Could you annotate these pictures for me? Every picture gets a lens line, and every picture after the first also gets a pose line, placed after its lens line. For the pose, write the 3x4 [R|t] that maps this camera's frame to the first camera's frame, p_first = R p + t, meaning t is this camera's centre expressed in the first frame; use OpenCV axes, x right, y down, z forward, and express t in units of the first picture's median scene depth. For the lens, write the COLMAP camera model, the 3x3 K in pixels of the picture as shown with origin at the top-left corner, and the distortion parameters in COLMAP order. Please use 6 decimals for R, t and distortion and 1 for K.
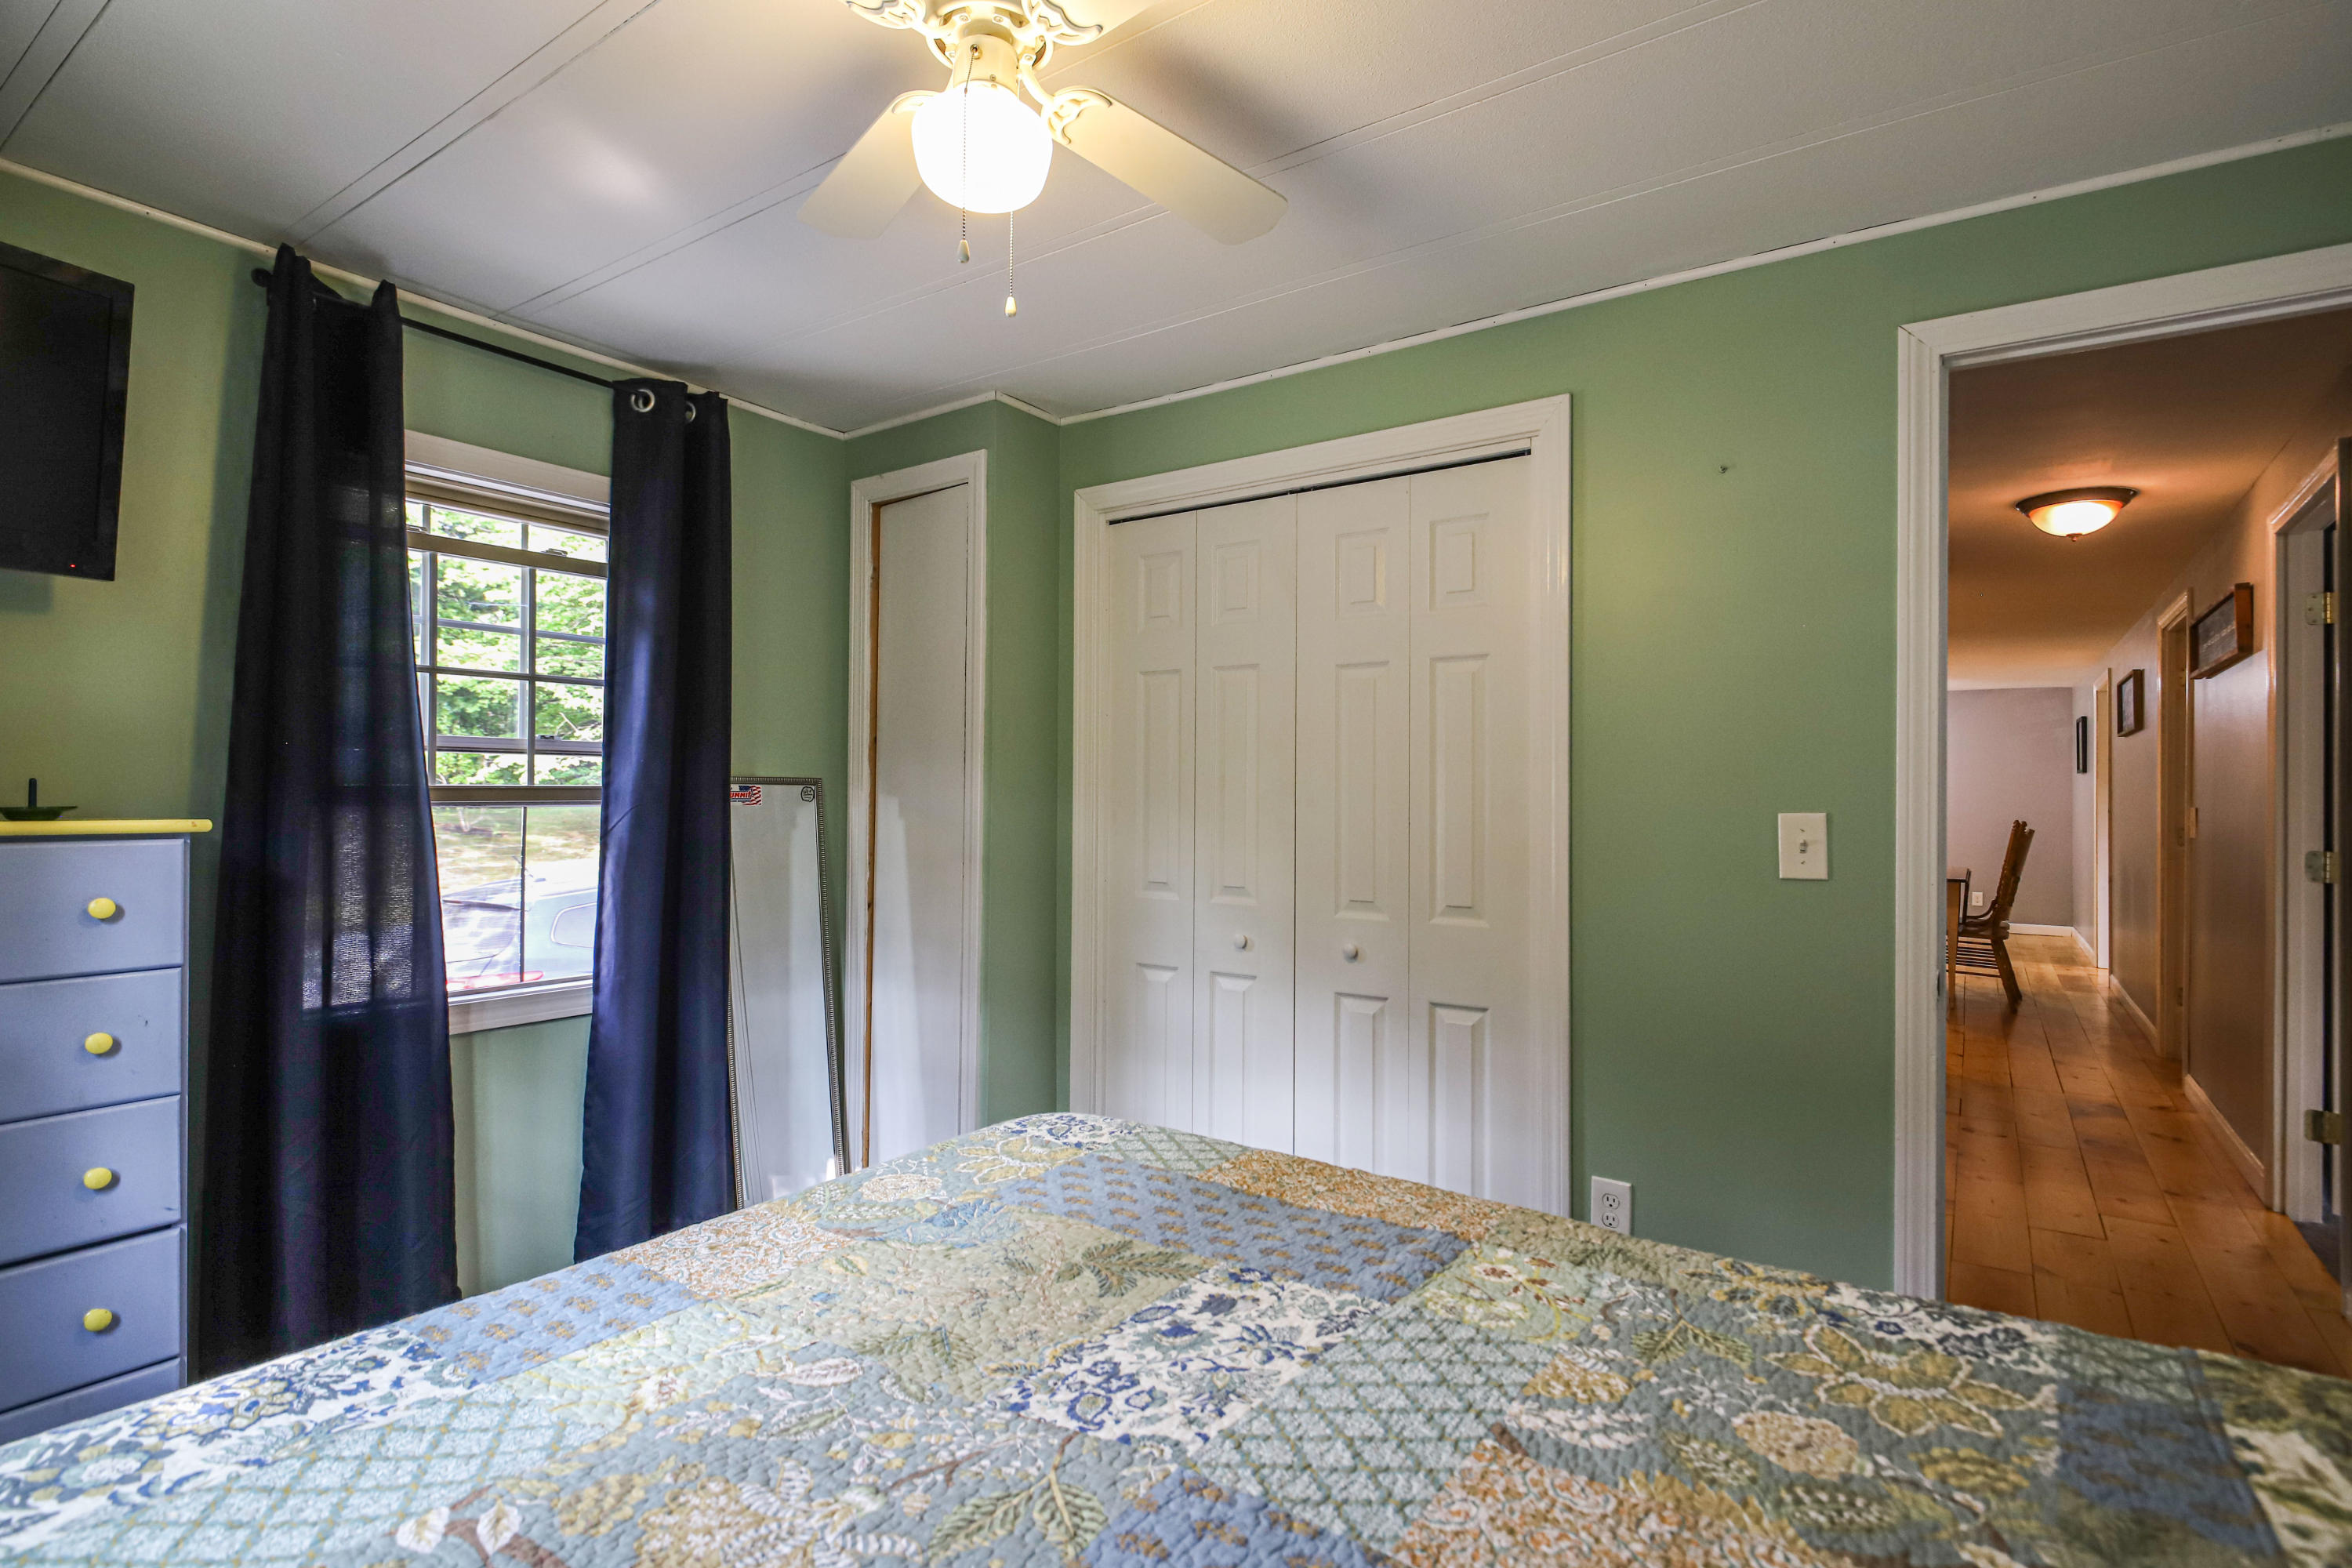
lens RADIAL K [[1163.4, 0, 1184.1], [0, 1163.4, 788.0], [0, 0, 1]] dist [-0.001335, -0.001911]
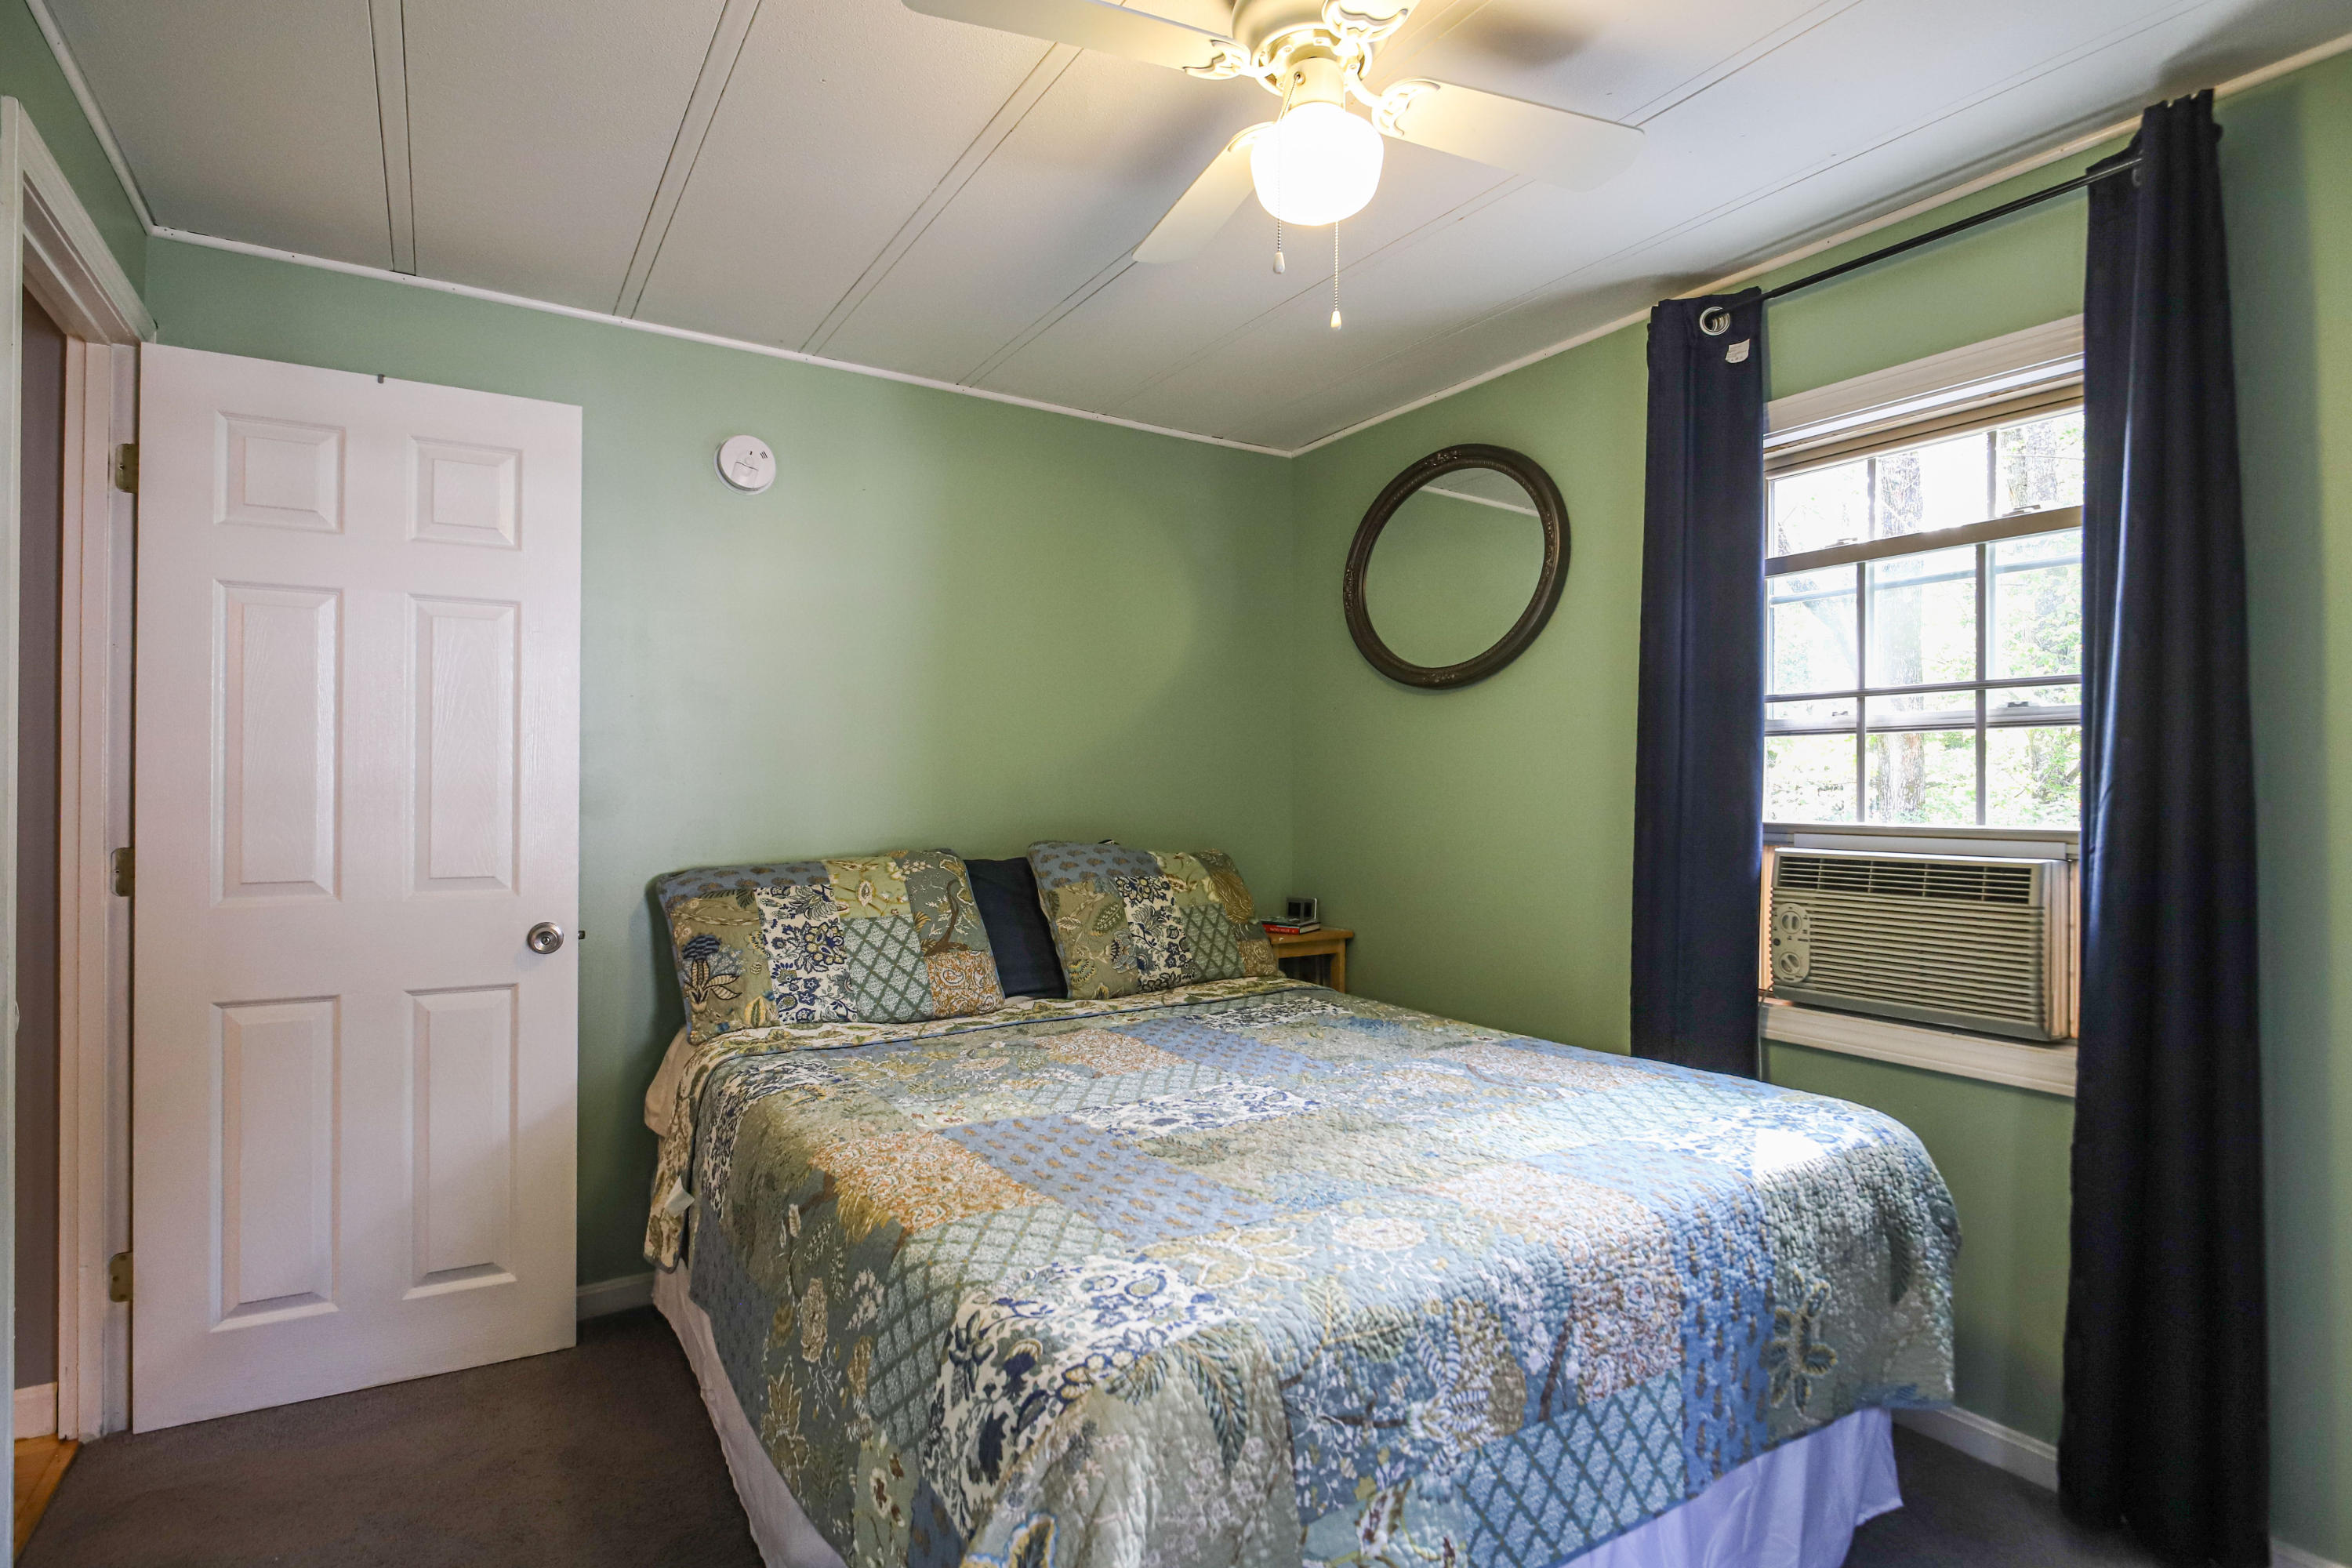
lens RADIAL K [[1163.4, 0, 1170.0], [0, 1163.4, 786.7], [0, 0, 1]] dist [-0.001335, -0.001911]
pose [[-0.923335, -0.008429, 0.383904, -0.545500], [-0.012942, 0.999874, -0.009175, 0.026955], [-0.383778, -0.013440, -0.923328, 2.370089]]
